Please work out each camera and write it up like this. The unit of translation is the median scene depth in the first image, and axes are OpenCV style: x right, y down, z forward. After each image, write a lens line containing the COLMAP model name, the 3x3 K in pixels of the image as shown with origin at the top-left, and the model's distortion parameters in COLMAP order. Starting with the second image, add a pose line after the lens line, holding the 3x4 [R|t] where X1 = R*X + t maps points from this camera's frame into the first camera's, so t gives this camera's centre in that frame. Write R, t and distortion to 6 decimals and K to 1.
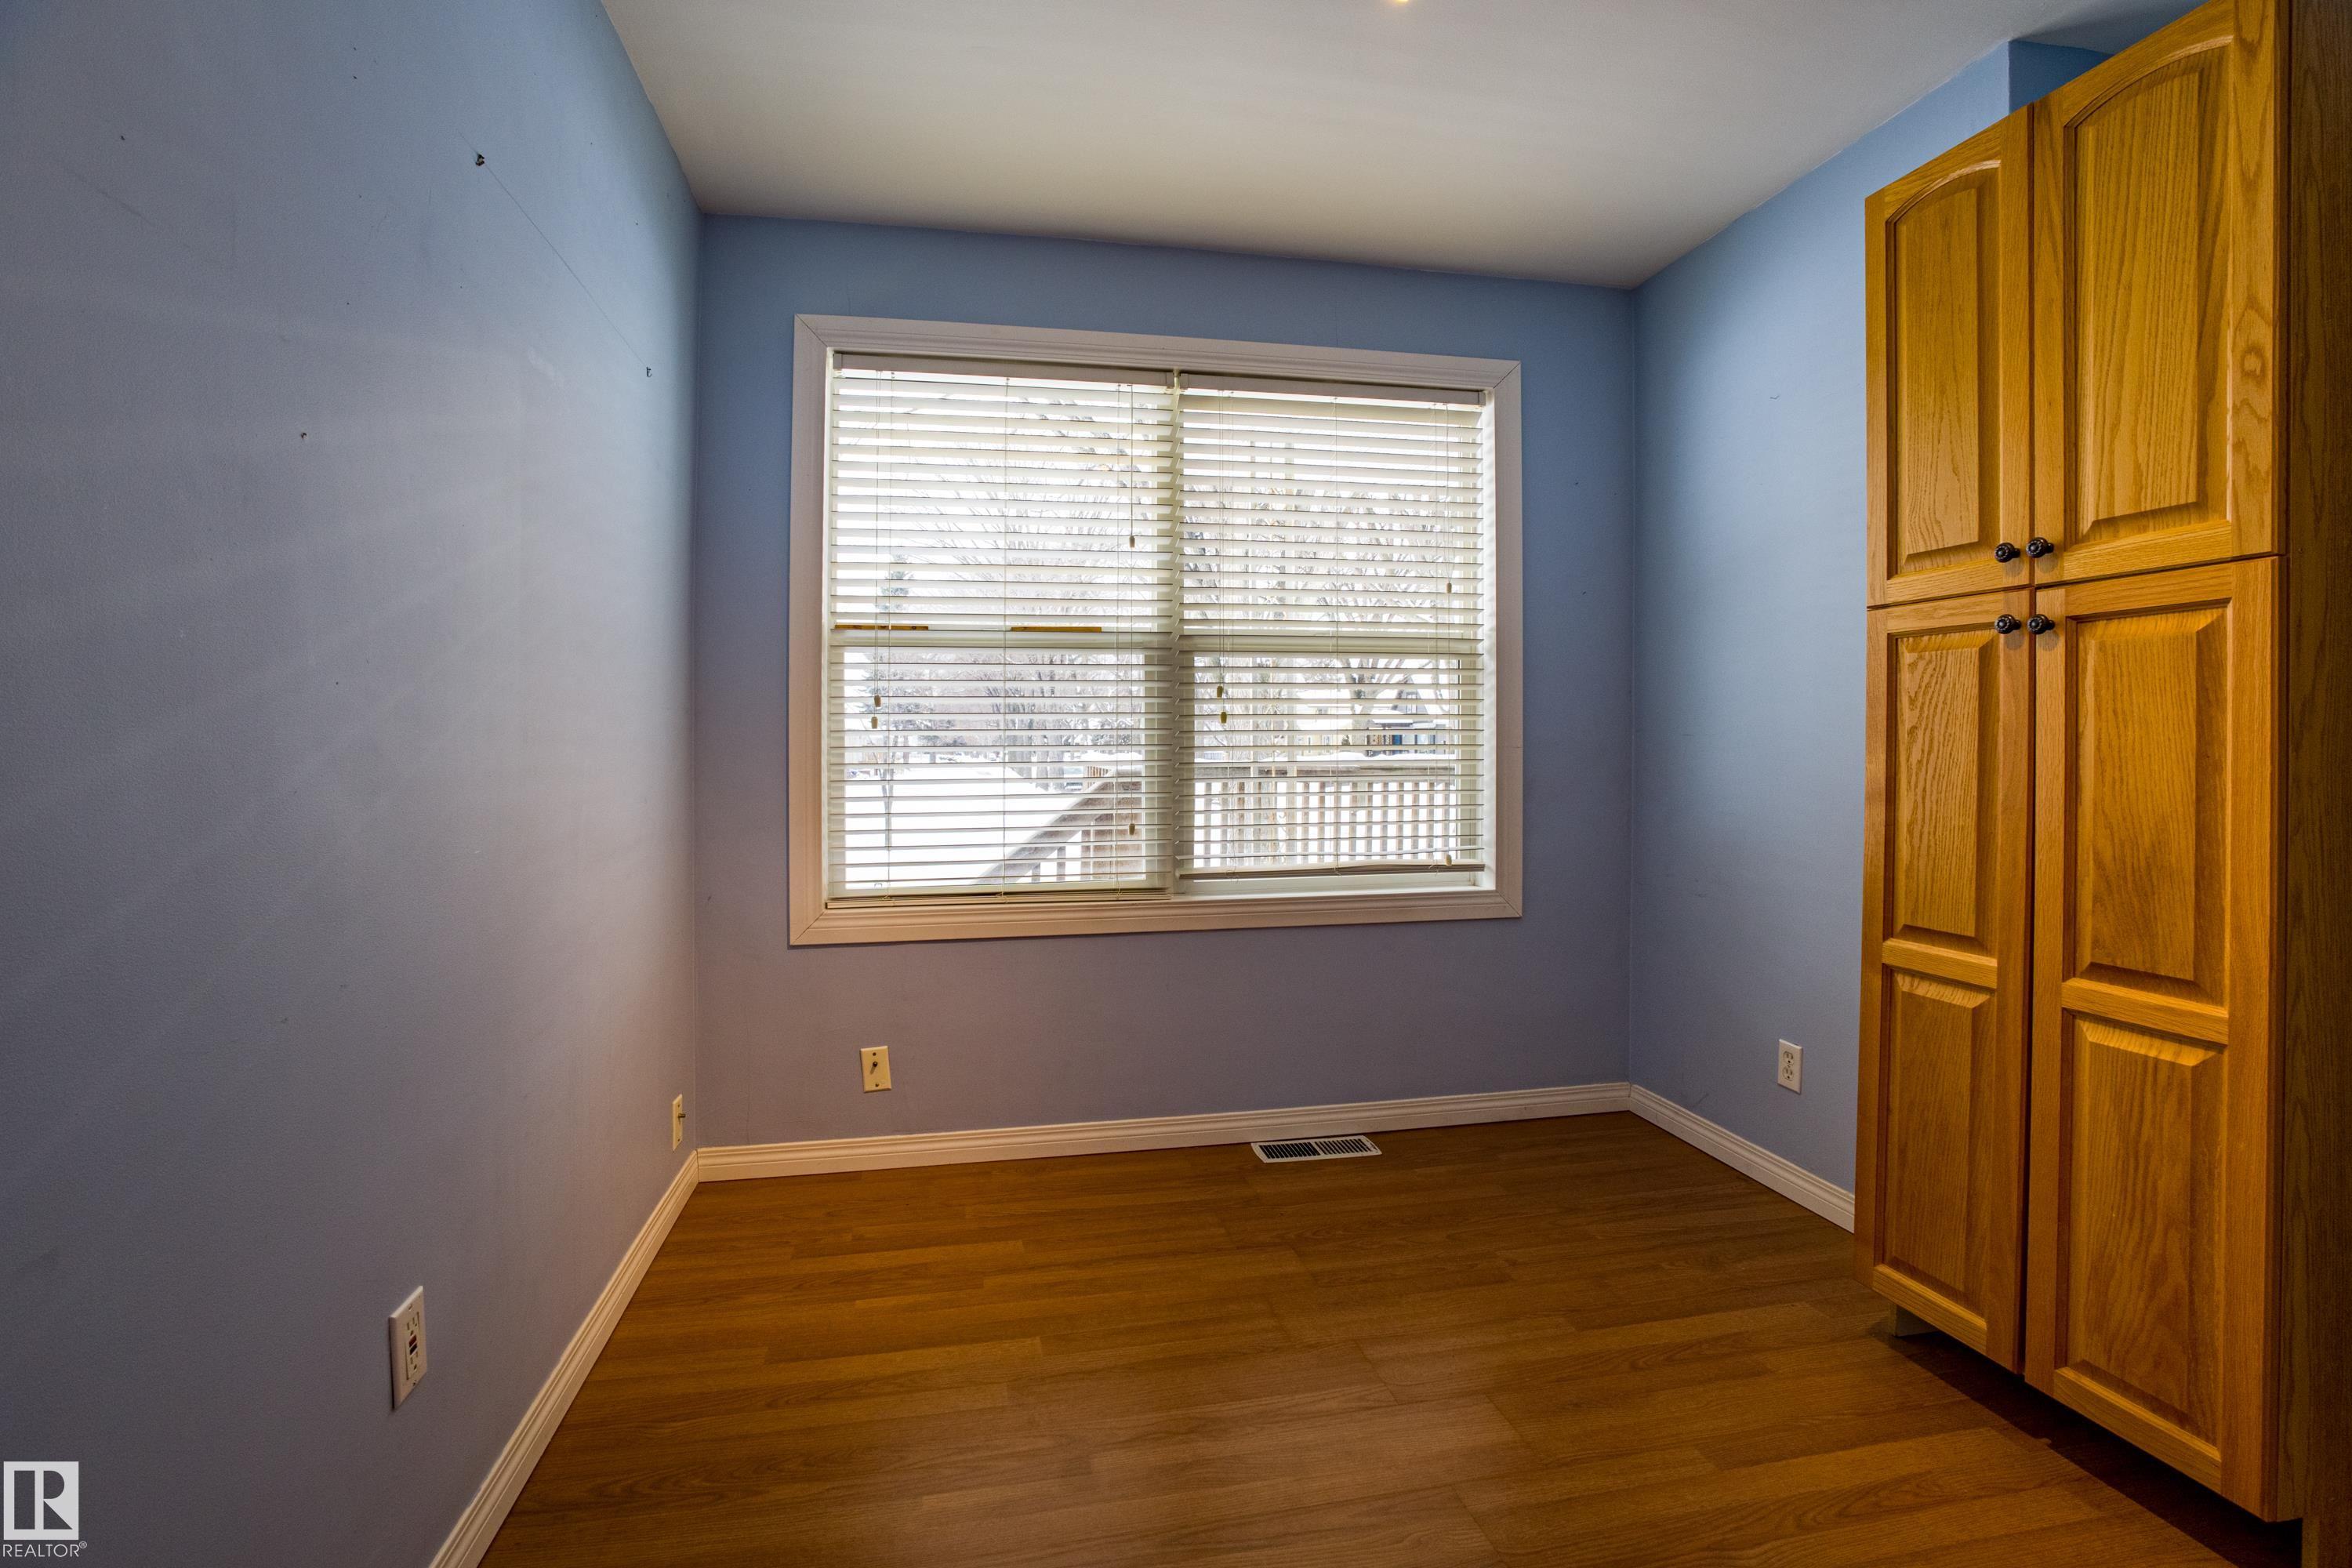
lens RADIAL K [[1084.8, 0, 1091.0], [0, 1084.8, 747.9], [0, 0, 1]] dist [-0.036073, 0.003062]
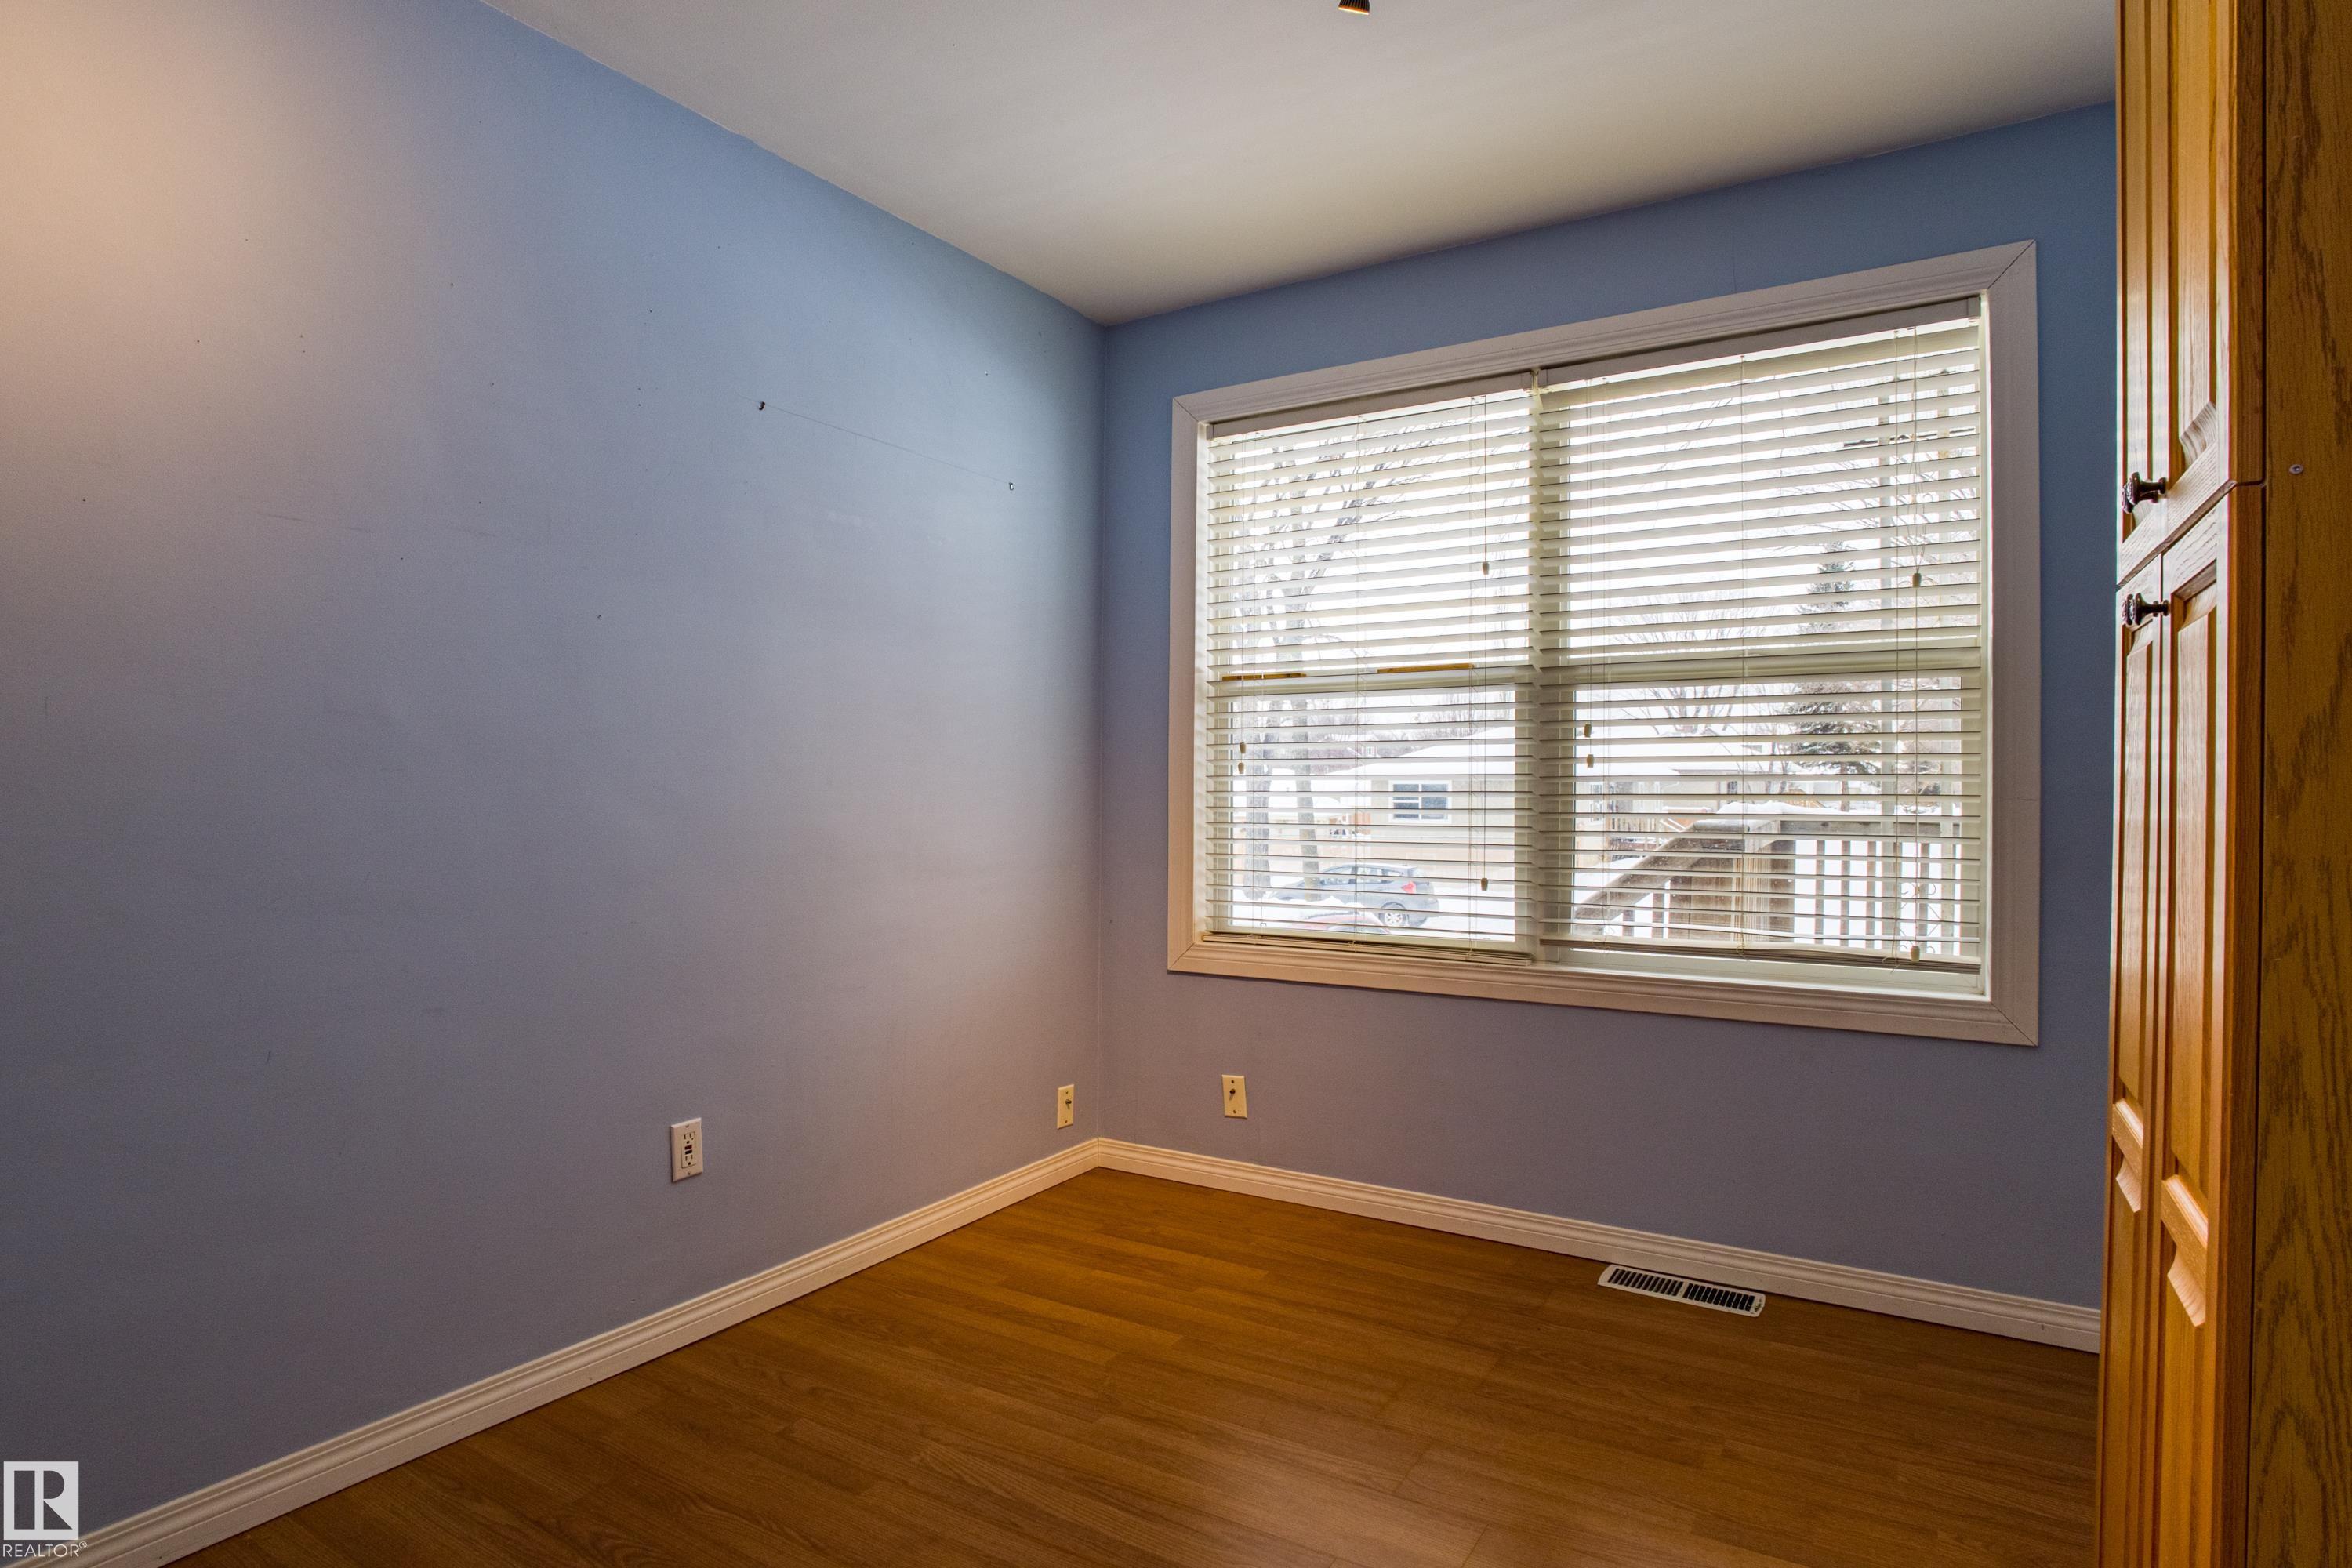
lens RADIAL K [[1326.7, 0, 1179.7], [0, 1326.7, 787.5], [0, 0, 1]] dist [-0.030323, 0.005949]
pose [[0.726755, 0.005157, -0.686877, 0.706047], [-0.008167, 0.999966, -0.001134, -0.003234], [0.686848, 0.006433, 0.726773, 0.019956]]
